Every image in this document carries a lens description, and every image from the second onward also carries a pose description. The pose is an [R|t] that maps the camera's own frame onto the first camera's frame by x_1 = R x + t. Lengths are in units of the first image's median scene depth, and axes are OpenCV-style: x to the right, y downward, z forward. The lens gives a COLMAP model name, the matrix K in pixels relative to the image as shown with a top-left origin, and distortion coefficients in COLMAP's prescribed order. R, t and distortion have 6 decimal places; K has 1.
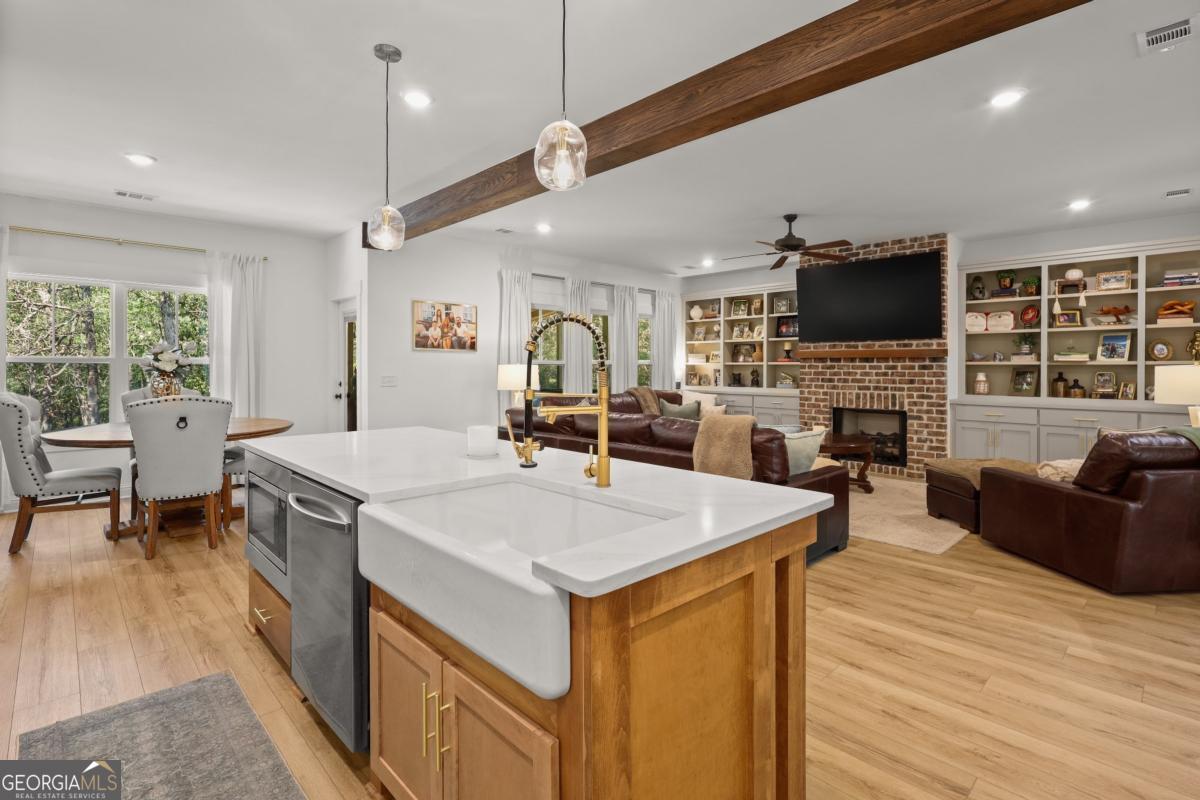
lens RADIAL K [[574.2, 0, 613.8], [0, 574.2, 367.4], [0, 0, 1]] dist [-0.001252, 0.001080]
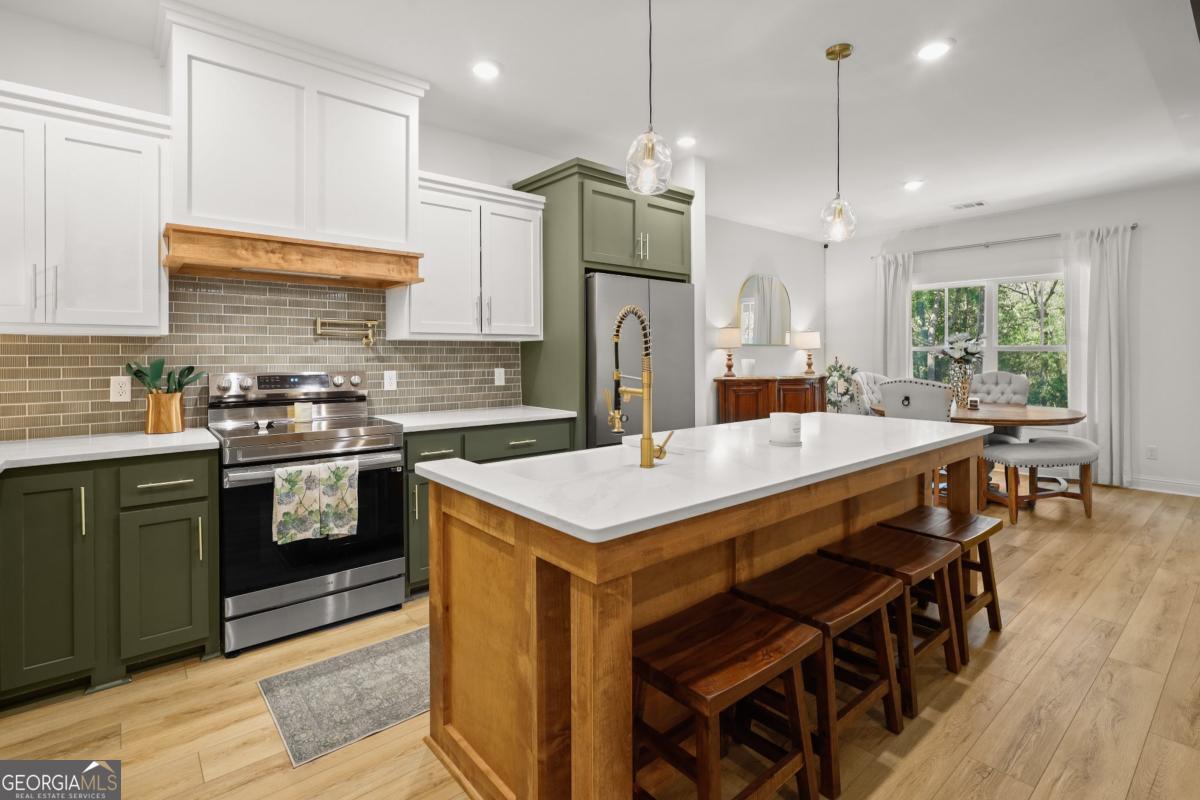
lens RADIAL K [[574.2, 0, 601.7], [0, 574.2, 359.3], [0, 0, 1]] dist [-0.001252, 0.001080]
pose [[-0.078322, 0.007142, -0.996903, 0.277975], [-0.000477, 0.999974, 0.007201, 0.000835], [0.996928, 0.001039, -0.078316, 0.269306]]
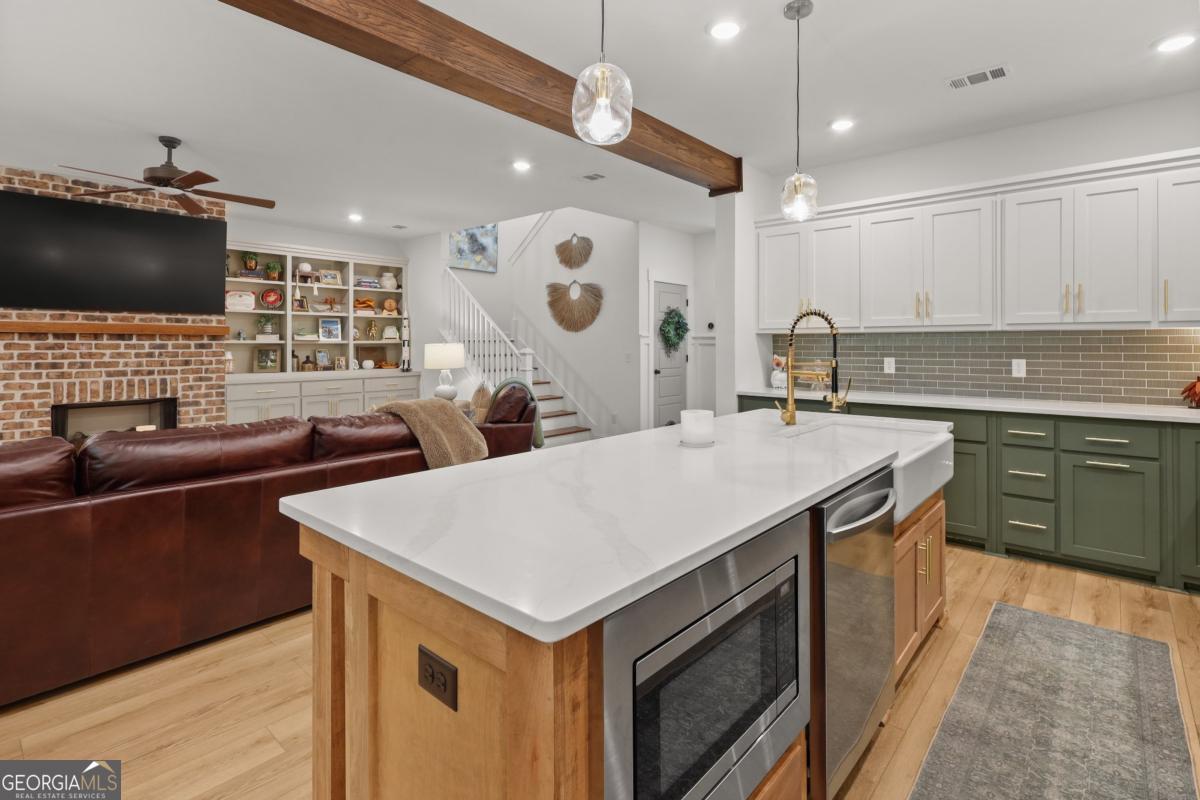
lens RADIAL K [[574.2, 0, 606.4], [0, 574.2, 343.2], [0, 0, 1]] dist [-0.001252, 0.001080]
pose [[-0.073655, 0.001796, 0.997282, -0.400617], [0.003817, 0.999992, -0.001519, -0.000918], [-0.997276, 0.003695, -0.073661, 0.431961]]
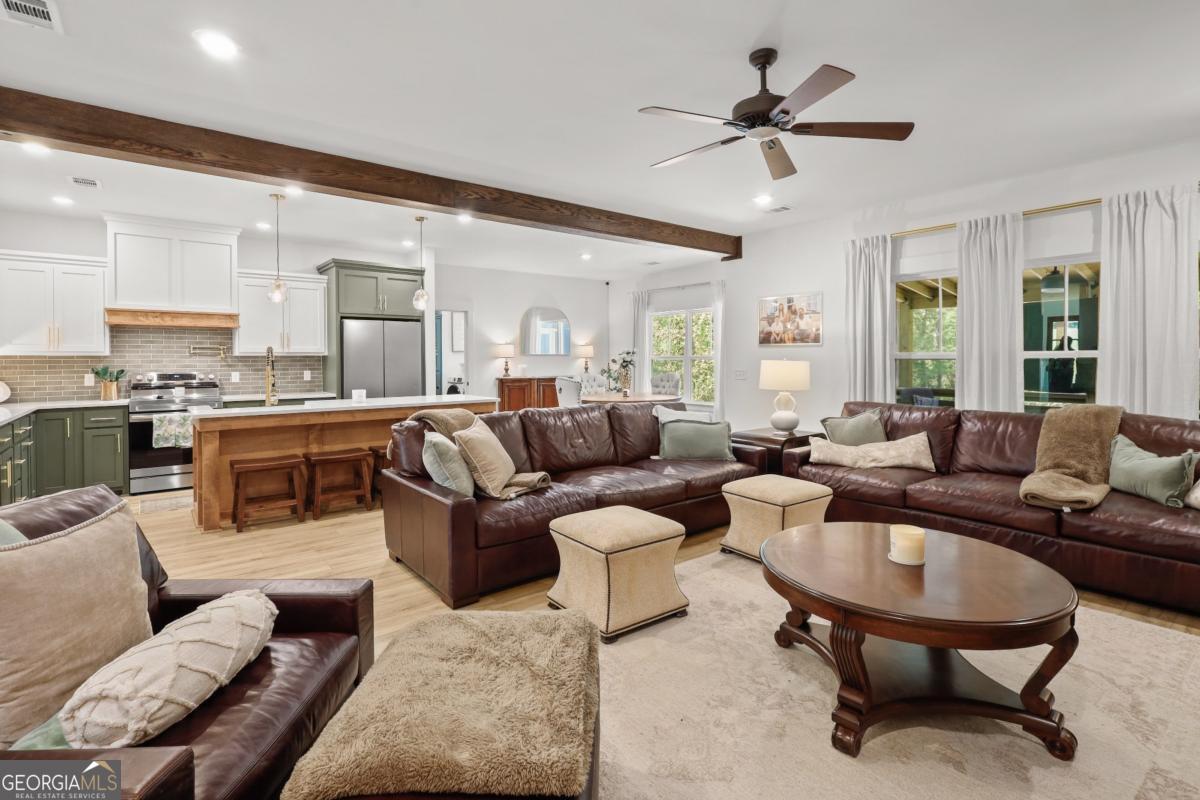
lens RADIAL K [[574.2, 0, 599.3], [0, 574.2, 364.8], [0, 0, 1]] dist [-0.001252, 0.001080]
pose [[-0.114608, 0.009838, -0.993362, 0.699035], [0.001258, 0.999952, 0.009758, -0.006224], [0.993410, -0.000131, -0.114615, 0.793362]]
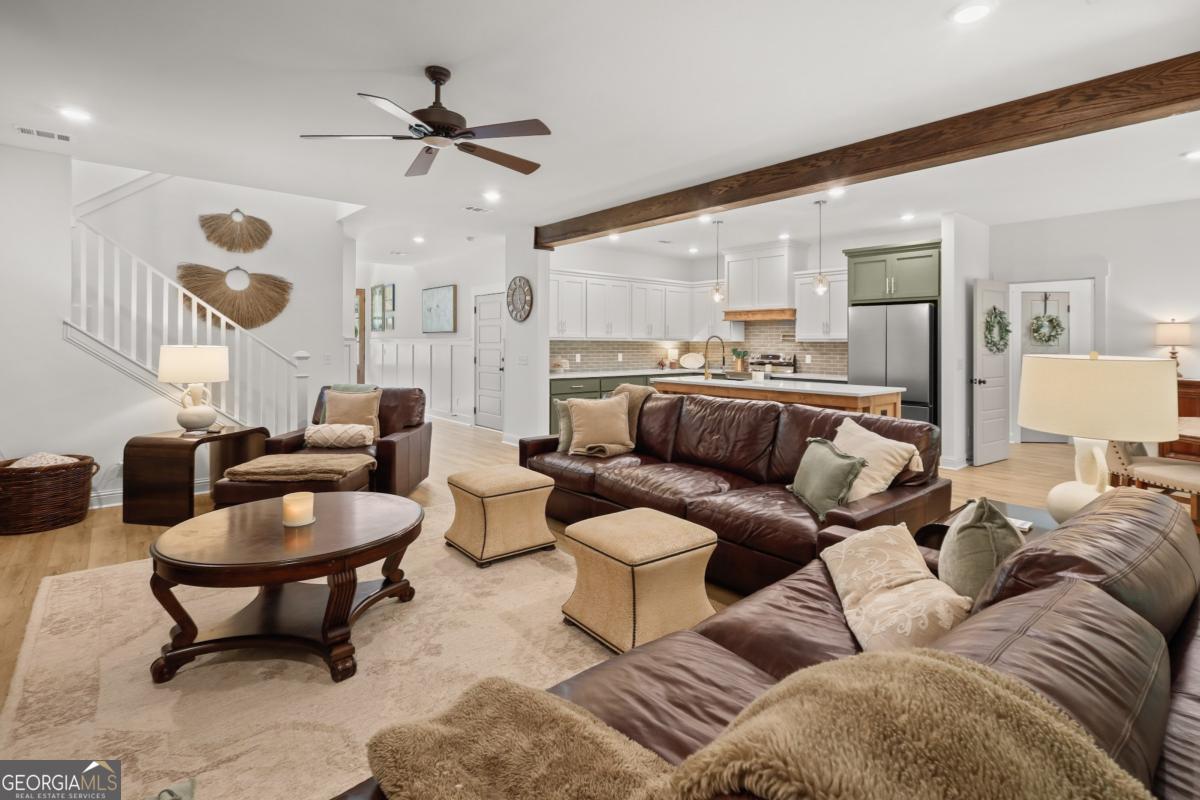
lens RADIAL K [[574.2, 0, 609.4], [0, 574.2, 339.1], [0, 0, 1]] dist [-0.001252, 0.001080]
pose [[-0.997232, -0.005422, 0.074160, 0.092739], [-0.005779, 0.999973, -0.004603, -0.010526], [-0.074133, -0.005019, -0.997236, 1.318177]]
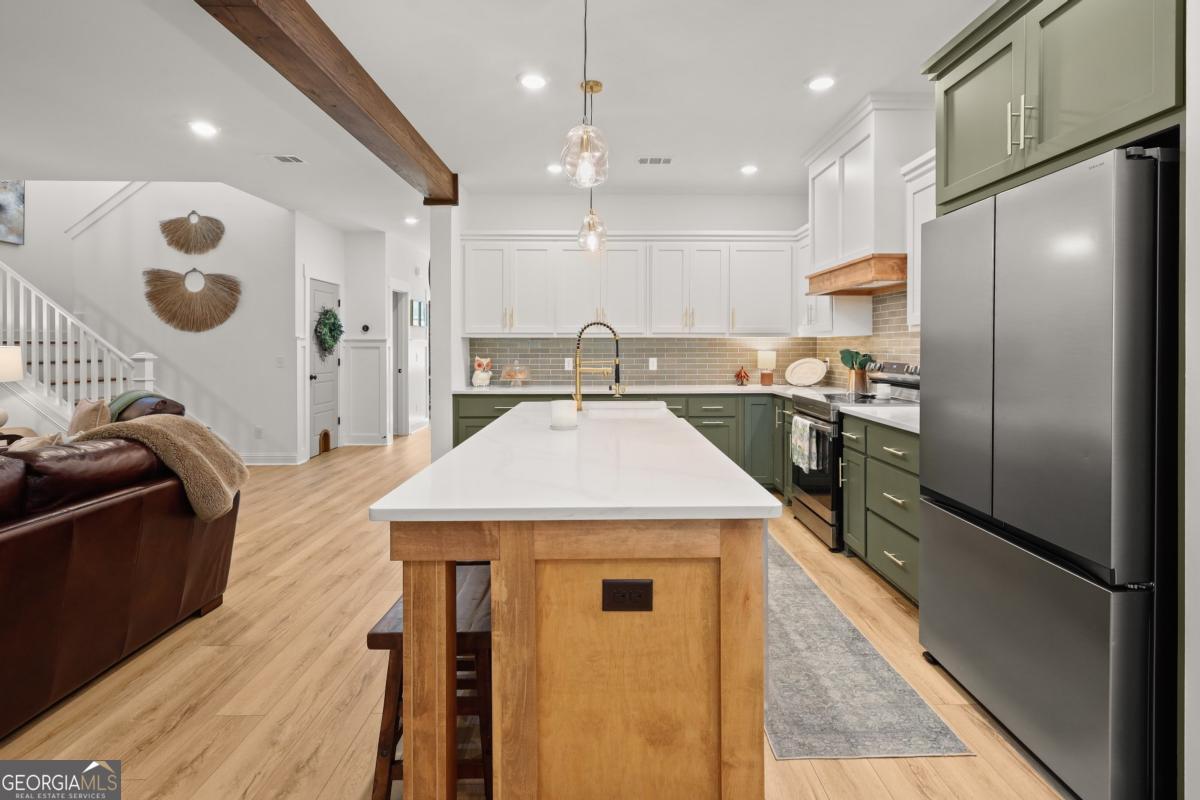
lens RADIAL K [[574.2, 0, 610.7], [0, 574.2, 347.8], [0, 0, 1]] dist [-0.001252, 0.001080]
pose [[-0.722710, -0.000134, 0.691152, -0.380855], [0.002678, 0.999992, 0.002994, -0.000947], [-0.691146, 0.004015, -0.722704, 0.621951]]
